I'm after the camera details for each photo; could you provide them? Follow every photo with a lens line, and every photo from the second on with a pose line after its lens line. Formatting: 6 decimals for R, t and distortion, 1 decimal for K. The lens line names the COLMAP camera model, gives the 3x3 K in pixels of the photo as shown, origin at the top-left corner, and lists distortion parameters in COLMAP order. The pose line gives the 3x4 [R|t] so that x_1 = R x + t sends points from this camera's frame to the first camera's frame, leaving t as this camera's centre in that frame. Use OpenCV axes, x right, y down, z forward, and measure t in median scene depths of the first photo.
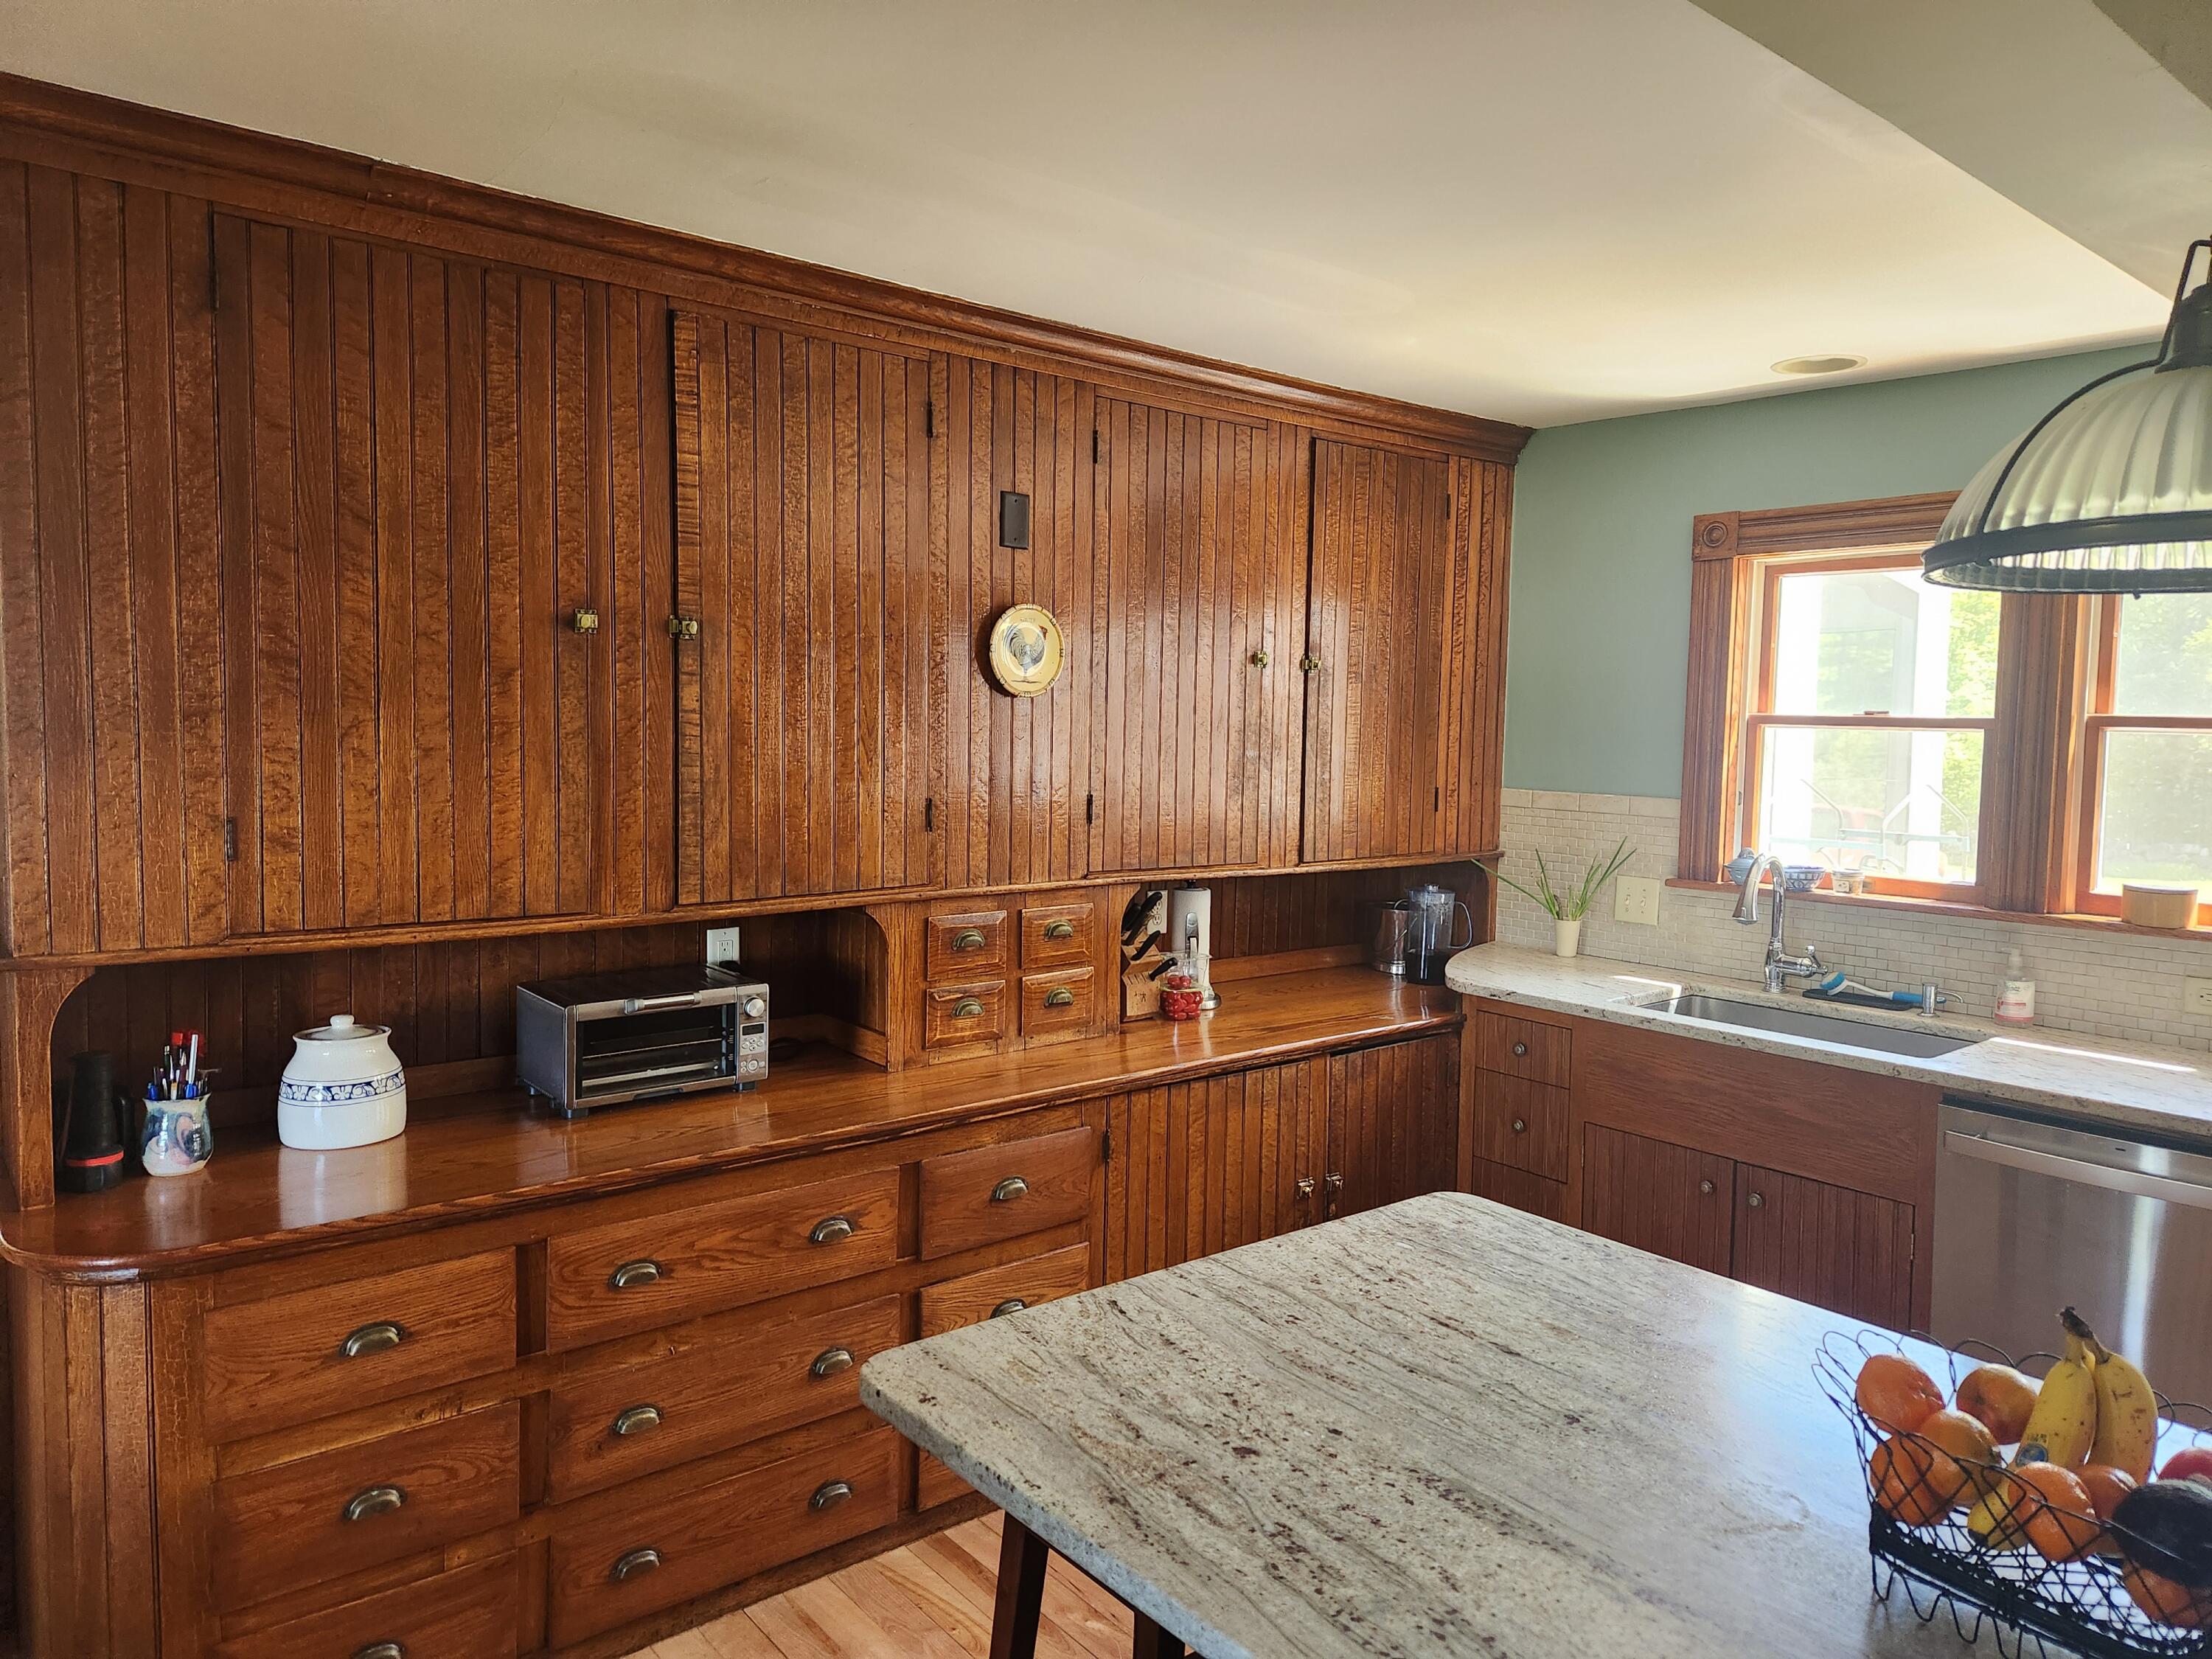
lens RADIAL K [[1477.7, 0, 1100.2], [0, 1477.7, 797.9], [0, 0, 1]] dist [0.088906, -0.076789]
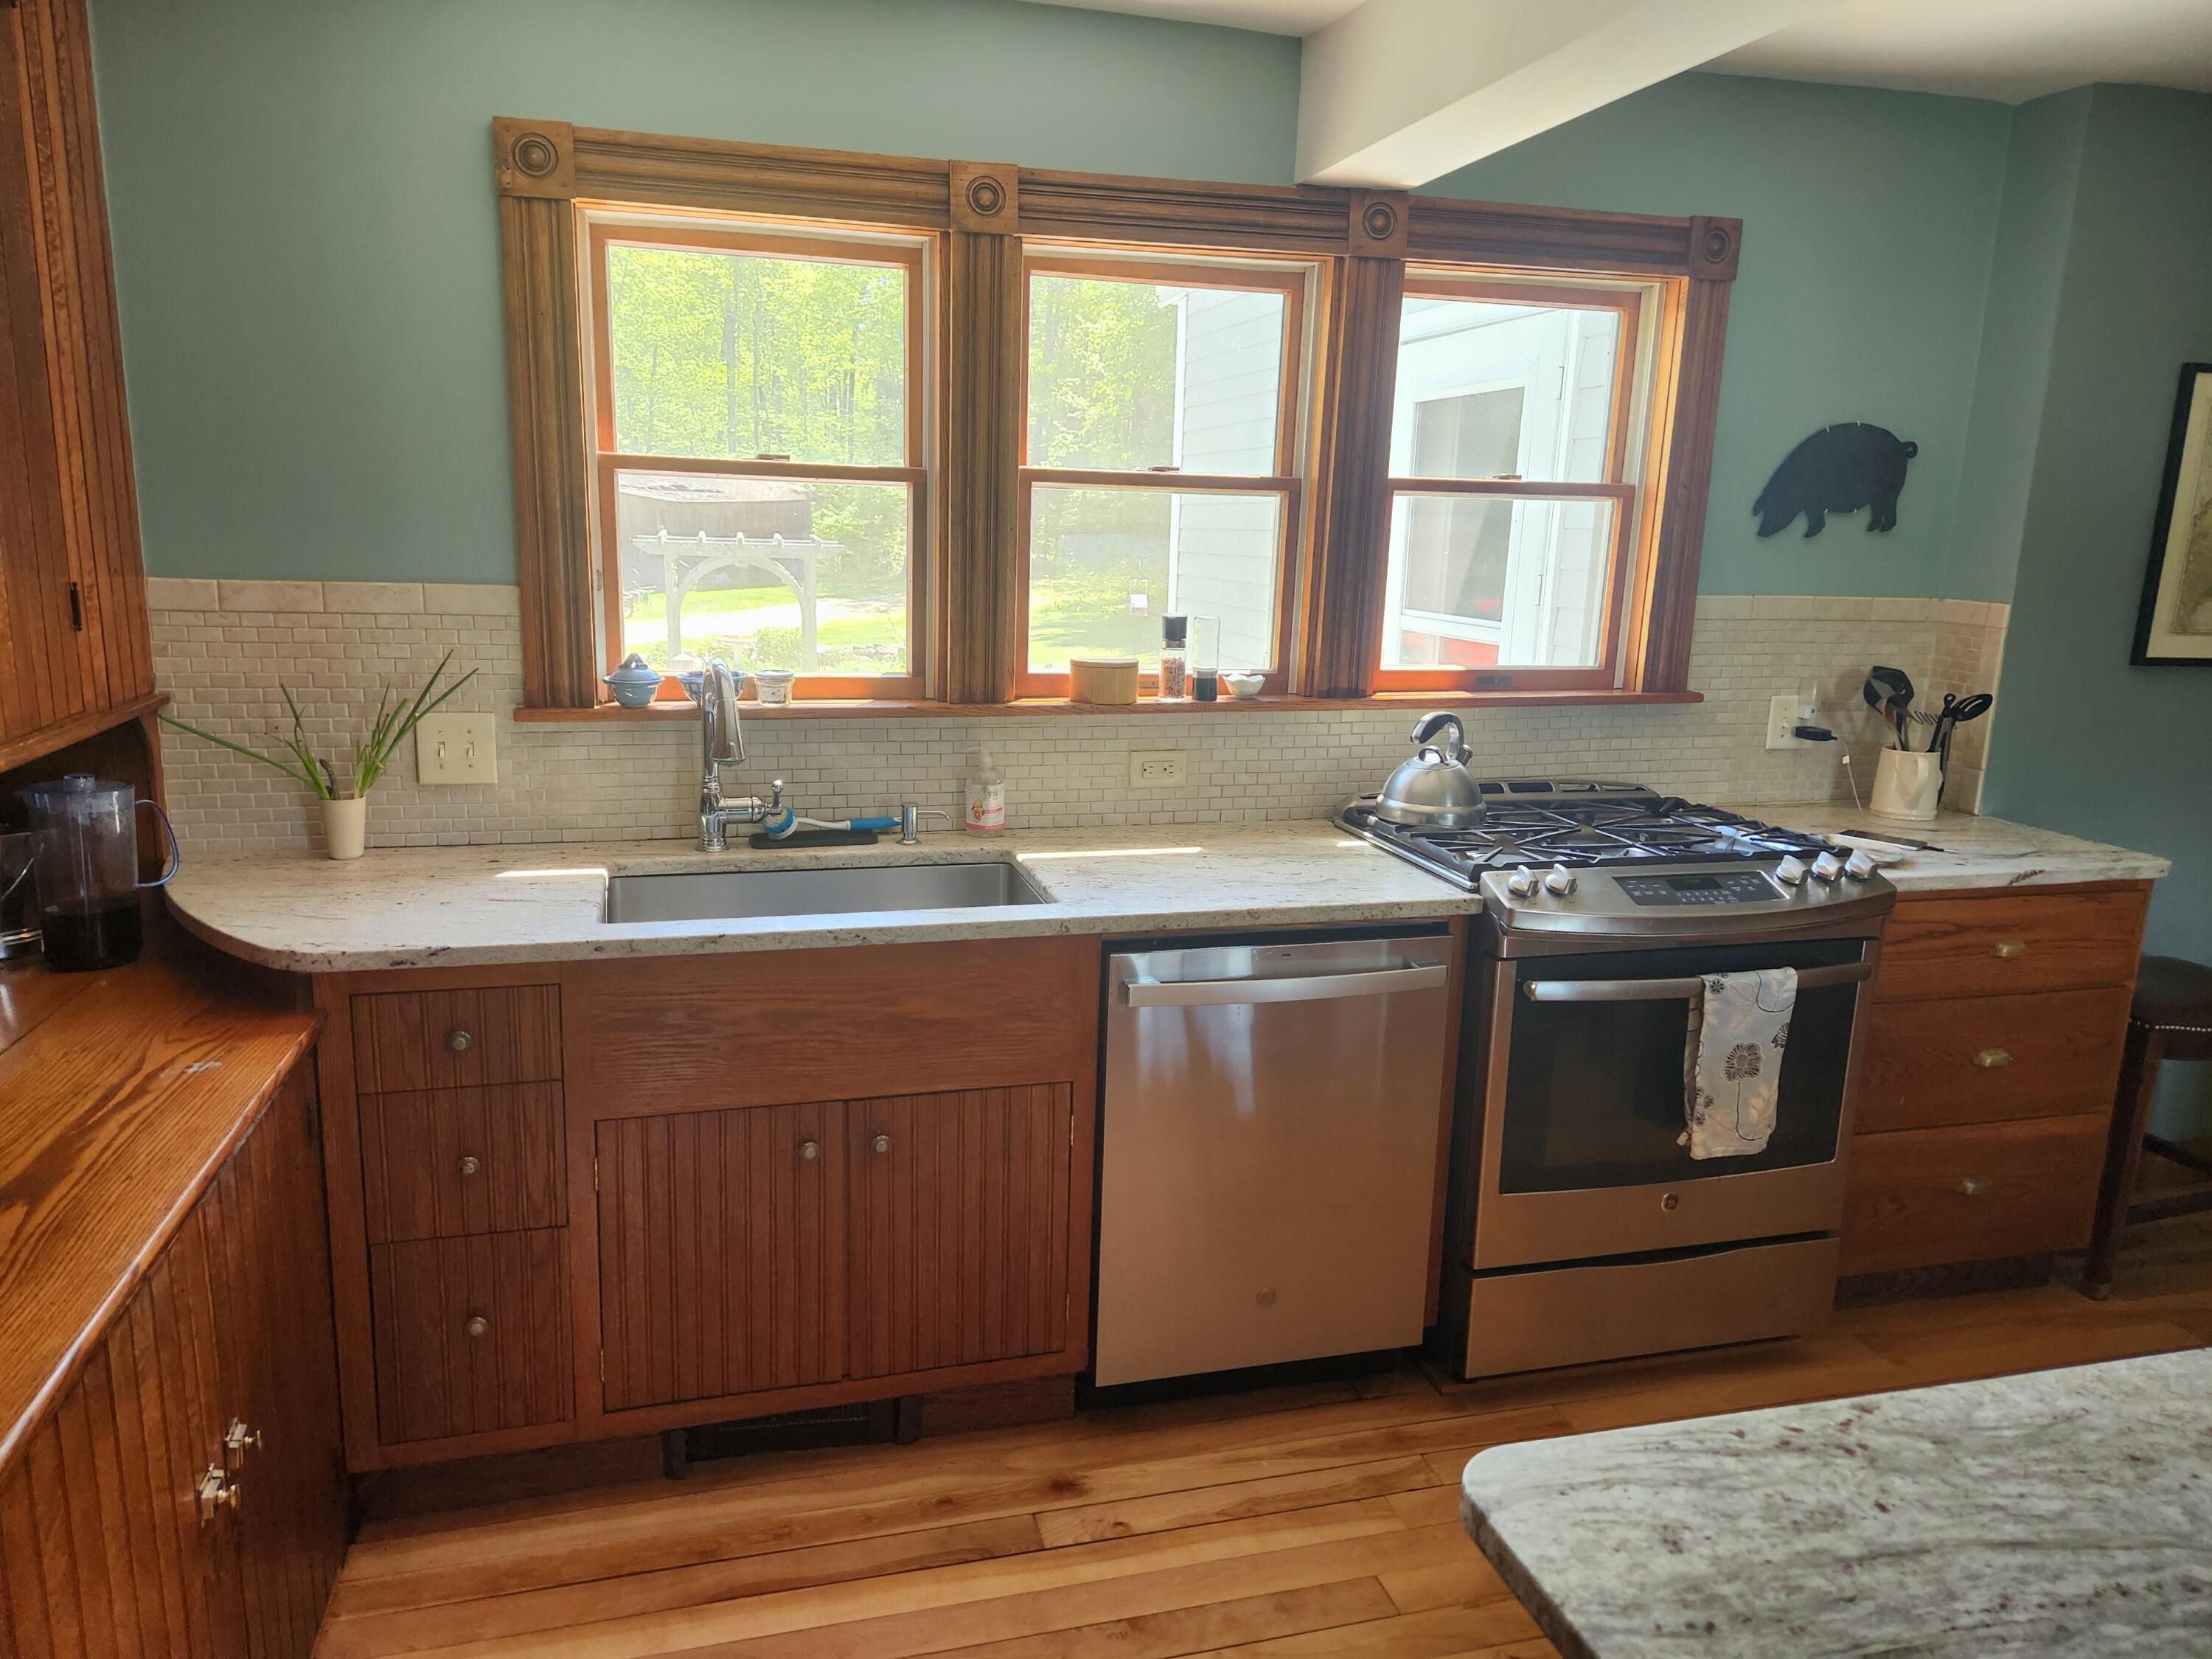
lens RADIAL K [[1477.1, 0, 1090.4], [0, 1477.1, 828.1], [0, 0, 1]] dist [0.078037, -0.071397]
pose [[0.414326, -0.193625, 0.889294, -0.136379], [0.033261, 0.979677, 0.197807, -0.020789], [-0.909520, -0.052378, 0.412346, 0.650366]]
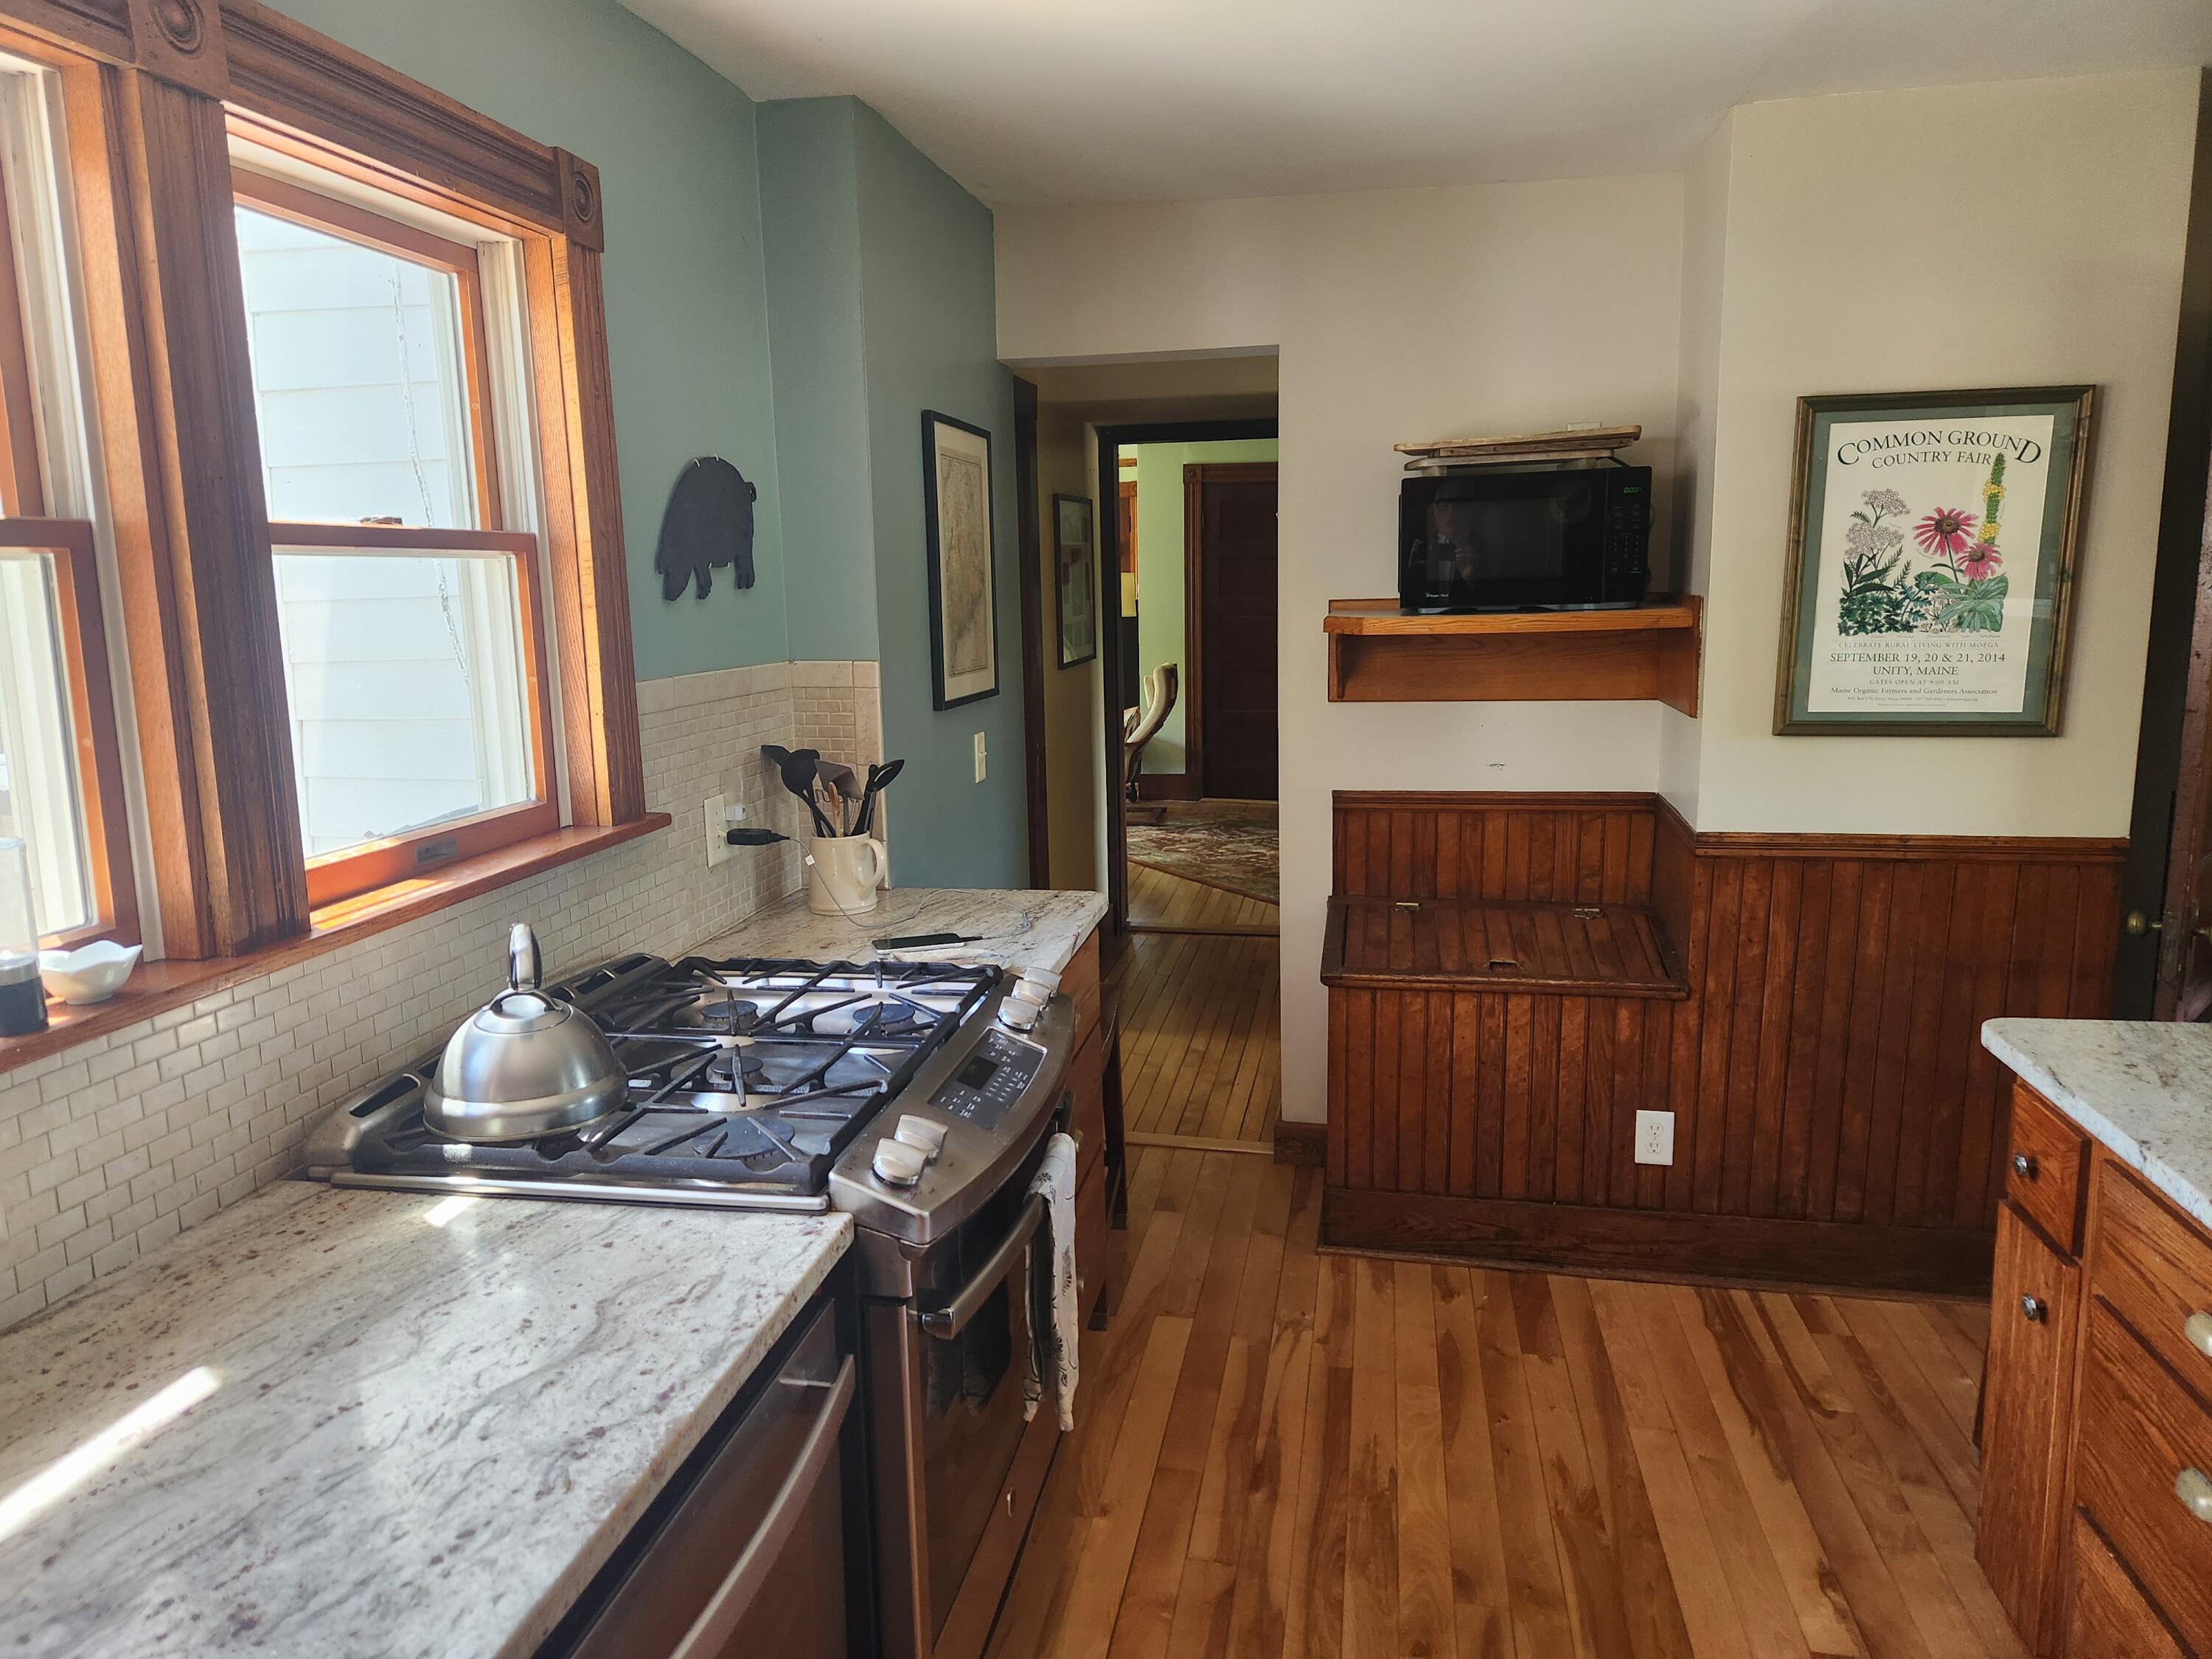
lens RADIAL K [[1477.1, 0, 1090.4], [0, 1477.1, 828.1], [0, 0, 1]] dist [0.078037, -0.071397]
pose [[-0.634088, -0.133191, 0.761703, 0.264645], [0.057452, 0.974217, 0.218177, -0.039735], [-0.771123, 0.182105, -0.610087, 1.000350]]
